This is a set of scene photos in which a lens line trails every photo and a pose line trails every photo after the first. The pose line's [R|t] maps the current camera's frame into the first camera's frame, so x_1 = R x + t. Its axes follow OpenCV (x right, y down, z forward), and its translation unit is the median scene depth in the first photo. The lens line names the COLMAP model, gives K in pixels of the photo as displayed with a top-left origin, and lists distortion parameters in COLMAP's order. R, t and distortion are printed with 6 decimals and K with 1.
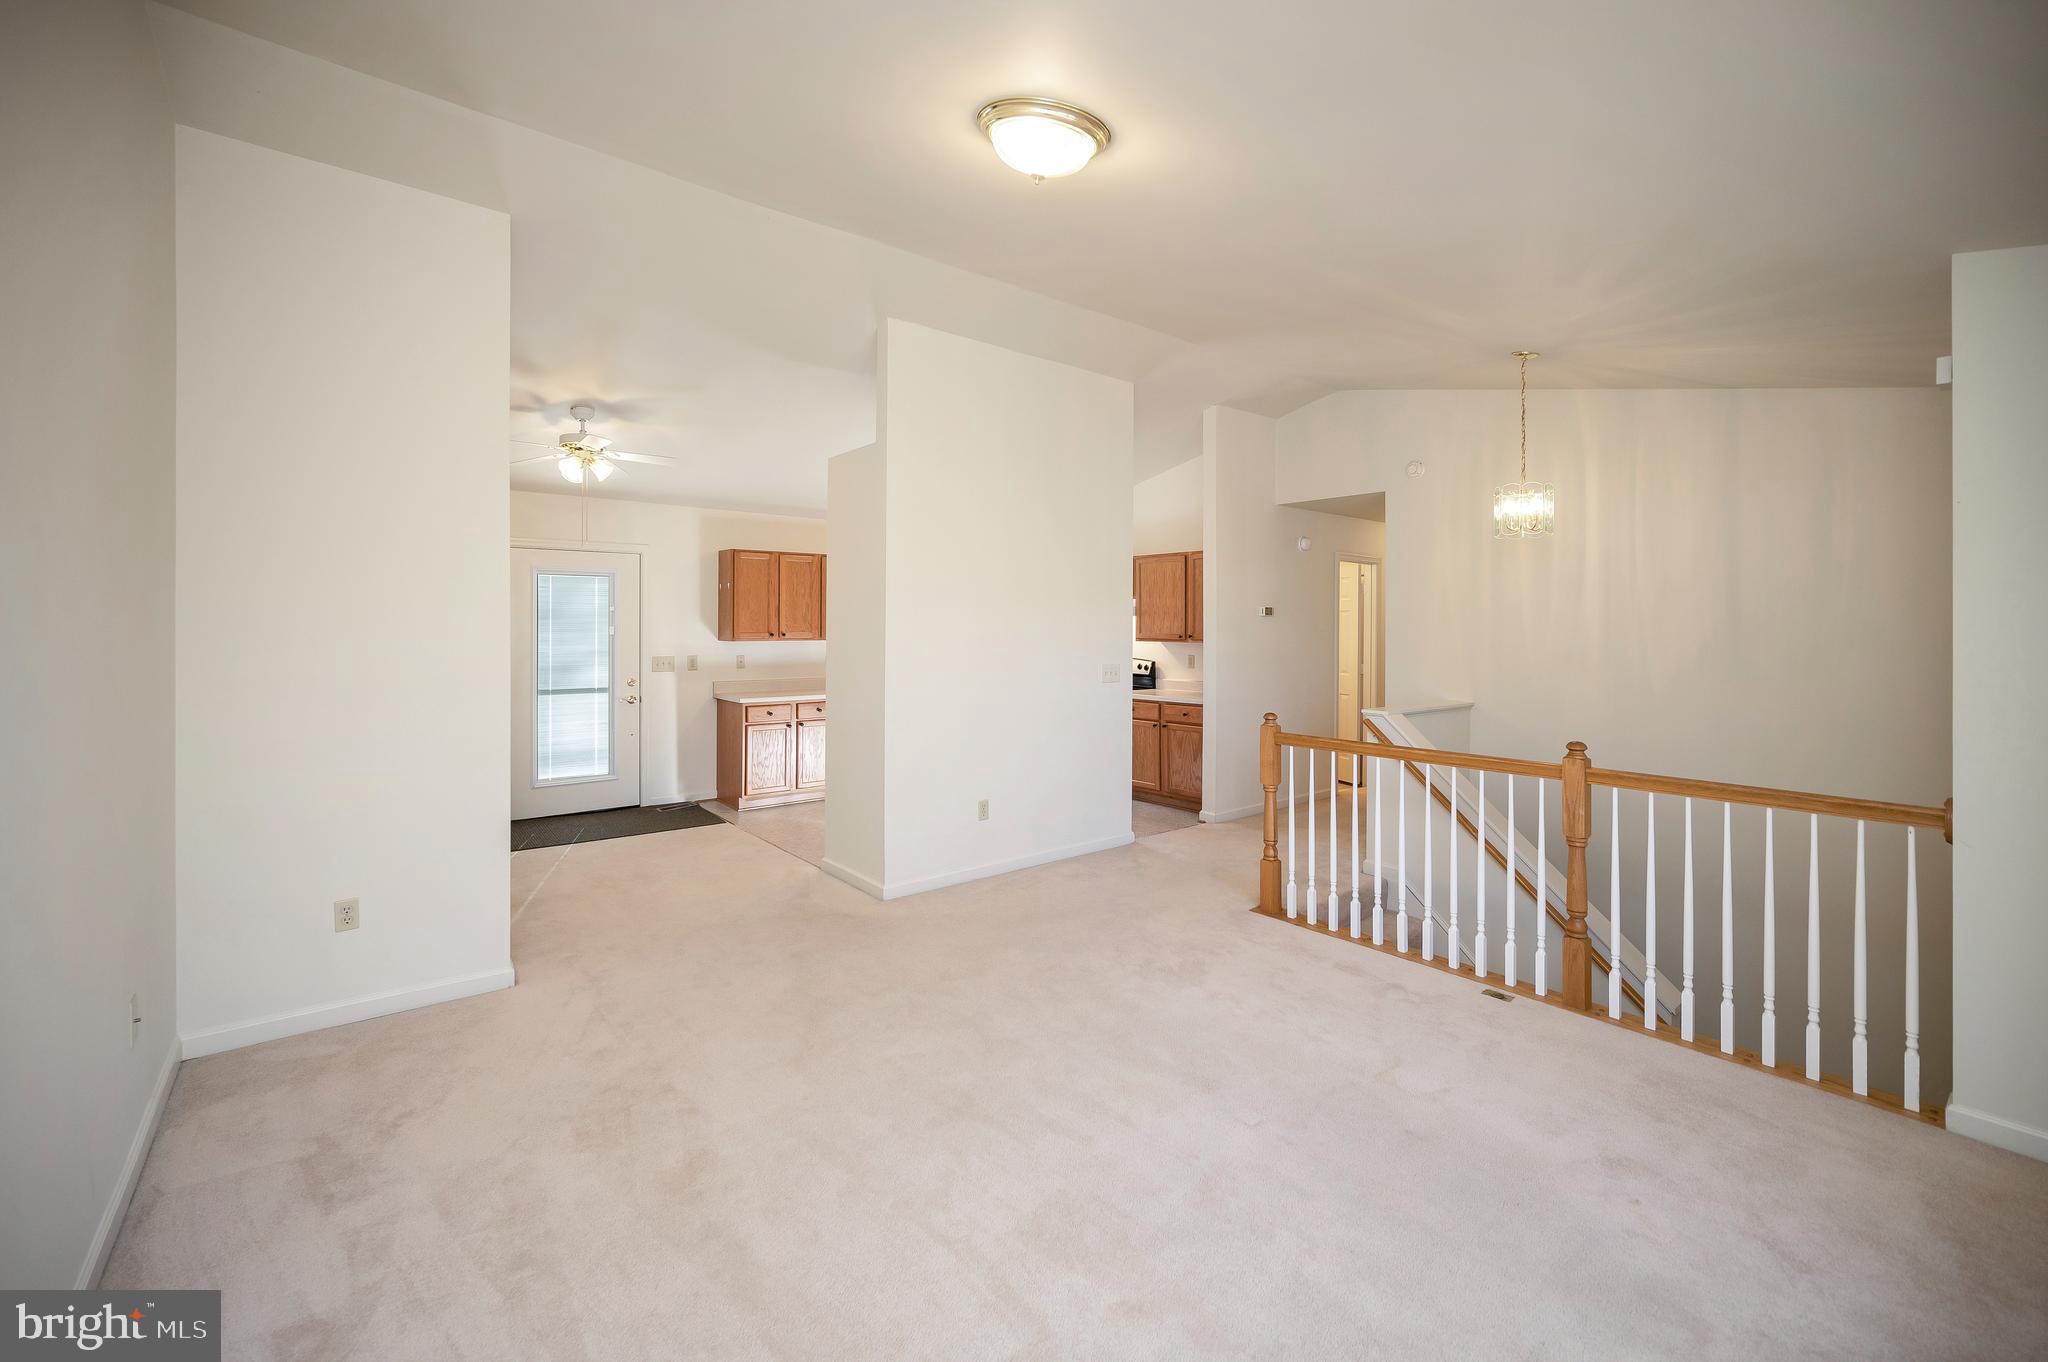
lens RADIAL K [[847.3, 0, 1035.9], [0, 847.3, 613.9], [0, 0, 1]] dist [-0.001679, 0.000198]
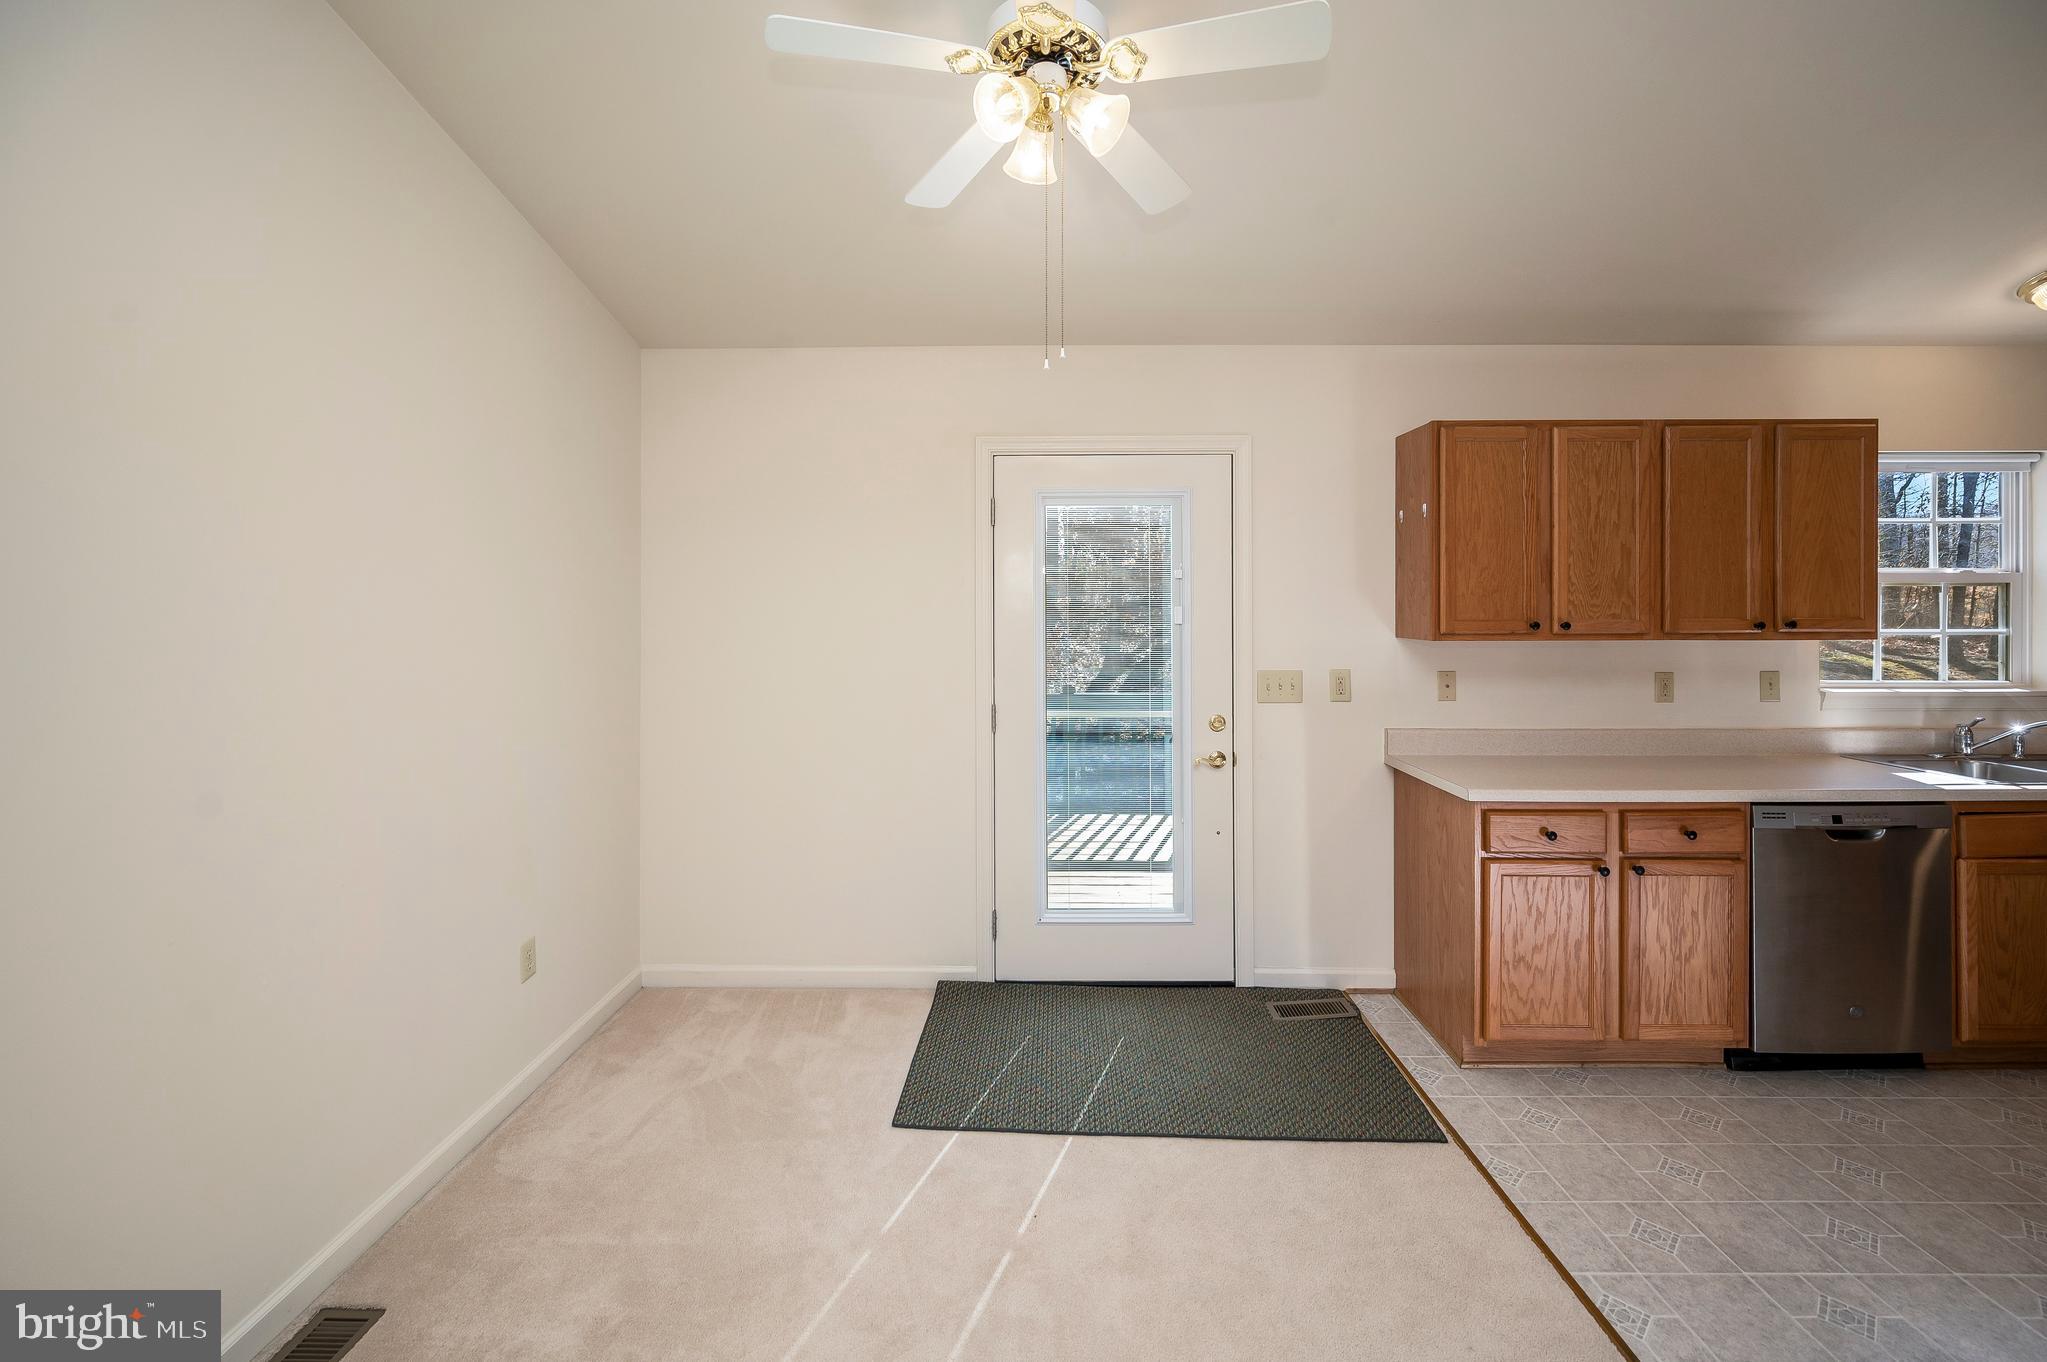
lens RADIAL K [[846.9, 0, 1035.4], [0, 846.9, 614.0], [0, 0, 1]] dist [-0.001679, 0.000198]
pose [[0.769168, -0.000827, -0.639047, -0.243103], [0.012762, 0.999820, 0.014067, 0.010560], [0.638920, -0.018975, 0.769039, 0.550608]]
